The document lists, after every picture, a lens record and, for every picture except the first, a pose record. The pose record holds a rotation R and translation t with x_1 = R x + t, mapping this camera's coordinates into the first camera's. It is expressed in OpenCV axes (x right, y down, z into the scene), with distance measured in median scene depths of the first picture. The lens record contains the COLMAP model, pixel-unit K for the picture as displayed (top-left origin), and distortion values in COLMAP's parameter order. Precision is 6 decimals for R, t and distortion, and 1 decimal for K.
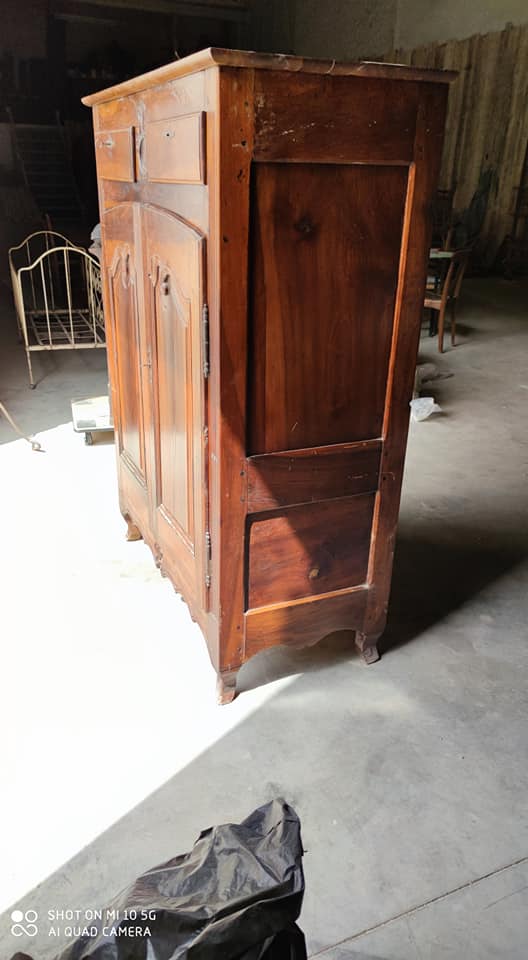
lens RADIAL K [[711.1, 0, 255.4], [0, 711.1, 483.6], [0, 0, 1]] dist [0.065680, -0.068314]
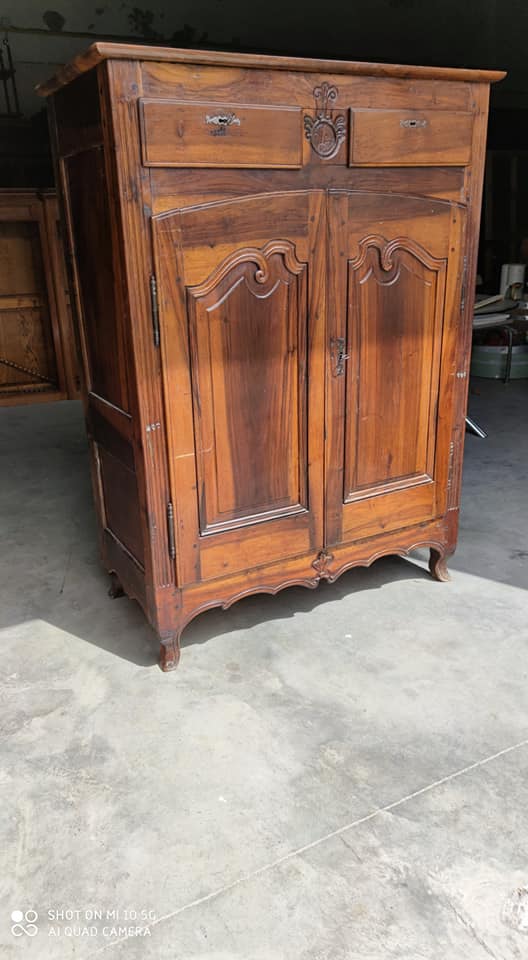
lens RADIAL K [[711.1, 0, 249.5], [0, 711.1, 477.6], [0, 0, 1]] dist [0.065680, -0.068314]
pose [[-0.072004, -0.365308, 0.928098, -1.196201], [0.434622, 0.826032, 0.358853, -0.469719], [-0.897730, 0.429211, 0.099293, 1.192050]]
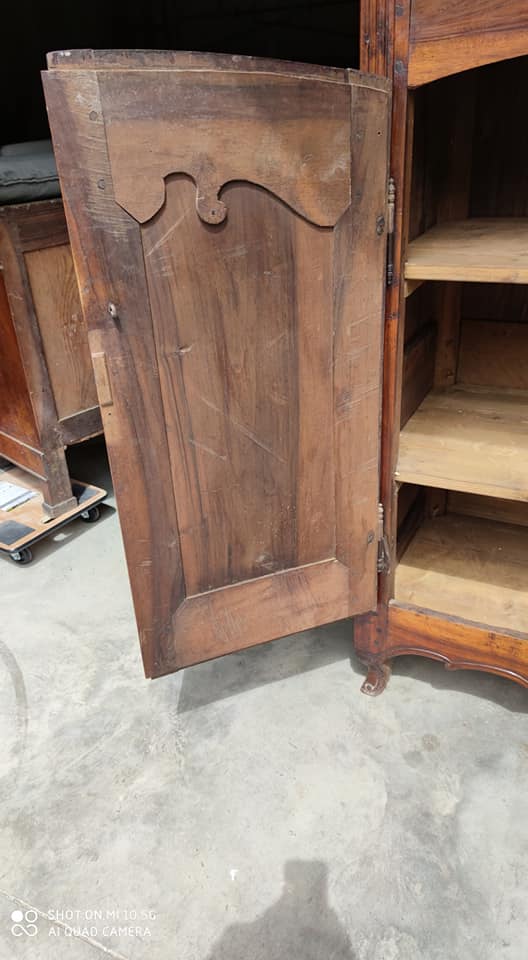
lens RADIAL K [[711.1, 0, 246.2], [0, 711.1, 480.4], [0, 0, 1]] dist [0.065680, -0.068314]
pose [[0.778137, -0.365604, 0.510722, -0.744323], [0.335652, 0.929334, 0.153871, -0.311066], [-0.530887, 0.051692, 0.845865, 0.863022]]
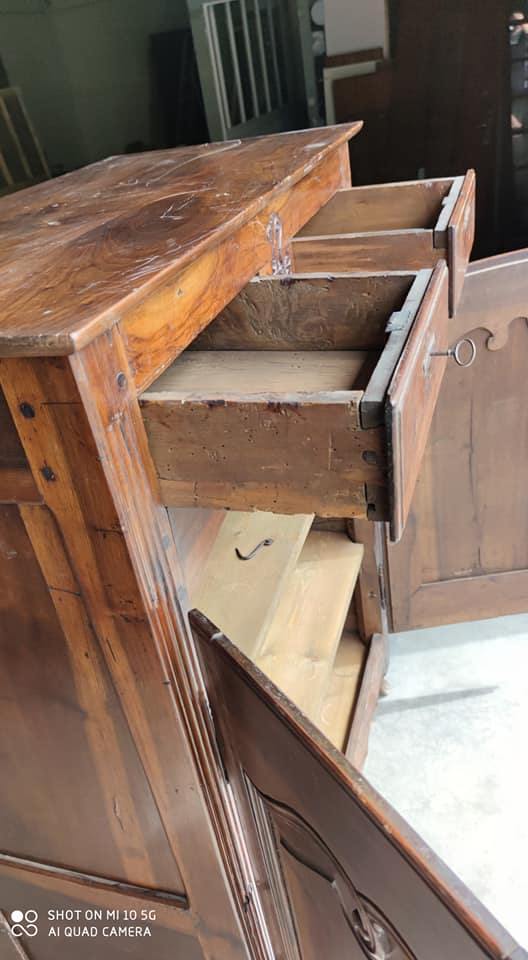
lens RADIAL K [[711.1, 0, 257.8], [0, 711.1, 476.5], [0, 0, 1]] dist [0.065680, -0.068314]
pose [[-0.746708, -0.263155, 0.610882, -0.513878], [0.384846, 0.578150, 0.719469, -0.787273], [-0.542513, 0.772329, -0.330435, 1.308829]]
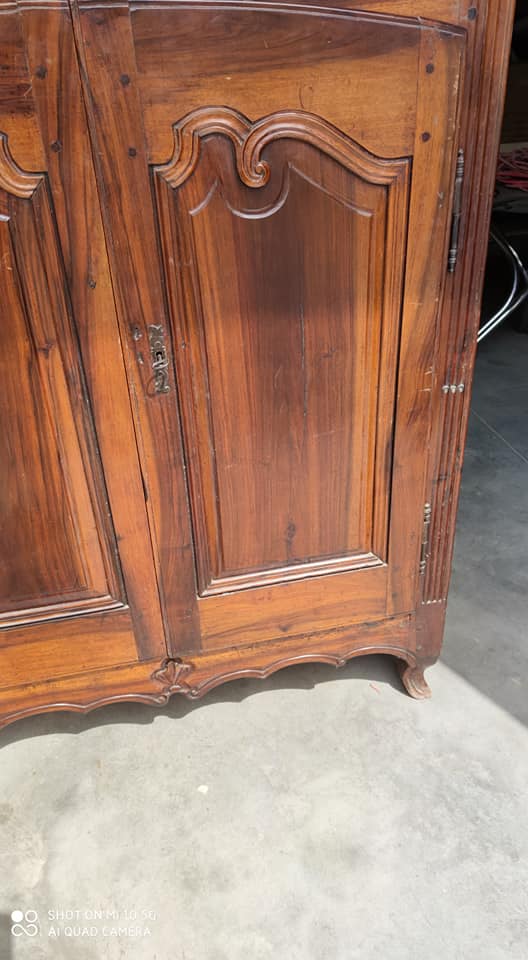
lens RADIAL K [[711.1, 0, 258.1], [0, 711.1, 481.1], [0, 0, 1]] dist [0.065680, -0.068314]
pose [[0.214684, -0.538950, 0.814520, -0.637352], [0.447778, 0.795467, 0.408322, -0.294828], [-0.867990, 0.277064, 0.412104, 0.832109]]
